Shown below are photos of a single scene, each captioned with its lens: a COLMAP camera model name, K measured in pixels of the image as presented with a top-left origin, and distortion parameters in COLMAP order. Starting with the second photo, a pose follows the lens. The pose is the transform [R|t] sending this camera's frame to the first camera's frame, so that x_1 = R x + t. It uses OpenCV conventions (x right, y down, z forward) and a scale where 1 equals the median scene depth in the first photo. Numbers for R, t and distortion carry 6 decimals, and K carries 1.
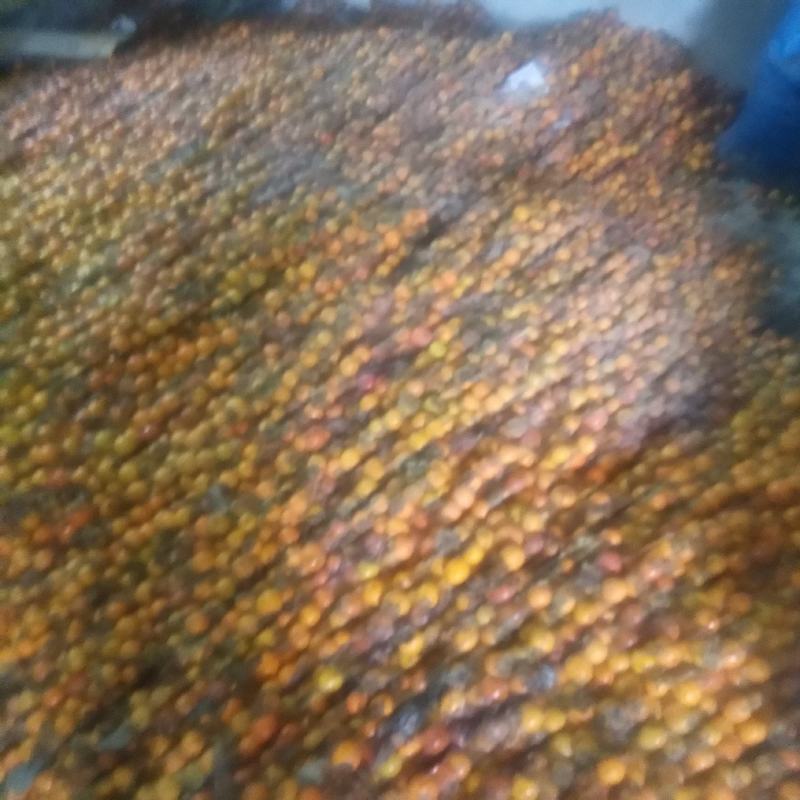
lens RADIAL K [[787.8, 0, 400.0], [0, 787.8, 400.0], [0, 0, 1]] dist [-0.010824, 0.002760]
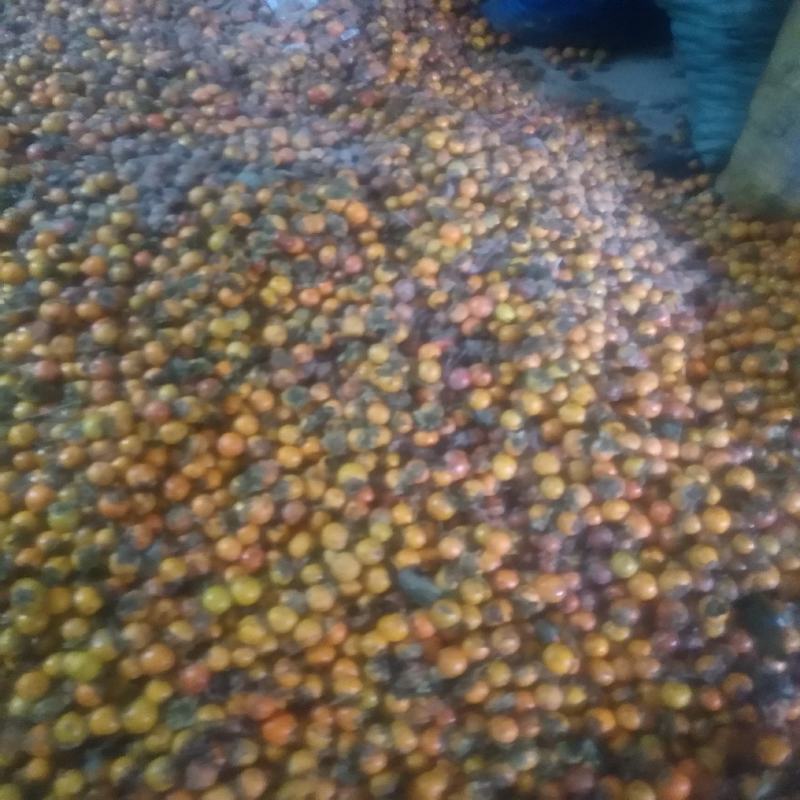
lens RADIAL K [[756.9, 0, 400.0], [0, 756.9, 400.0], [0, 0, 1]] dist [0.020525, 0.006406]
pose [[0.805708, -0.429698, 0.407670, -0.515641], [0.379236, 0.902934, 0.202211, -0.226808], [-0.454989, -0.008320, 0.890458, 0.344328]]
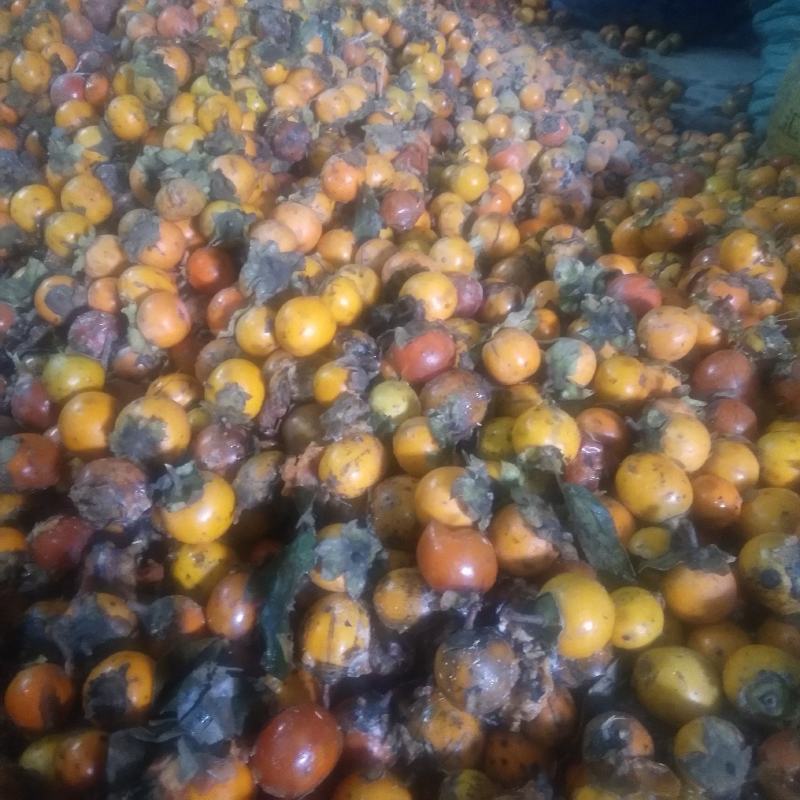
lens RADIAL K [[787.8, 0, 400.0], [0, 787.8, 400.0], [0, 0, 1]] dist [-0.010824, 0.002760]
pose [[0.953999, -0.053840, 0.294936, -0.001762], [0.100121, 0.984480, -0.144134, 0.309279], [-0.282599, 0.167033, 0.944583, 0.599554]]
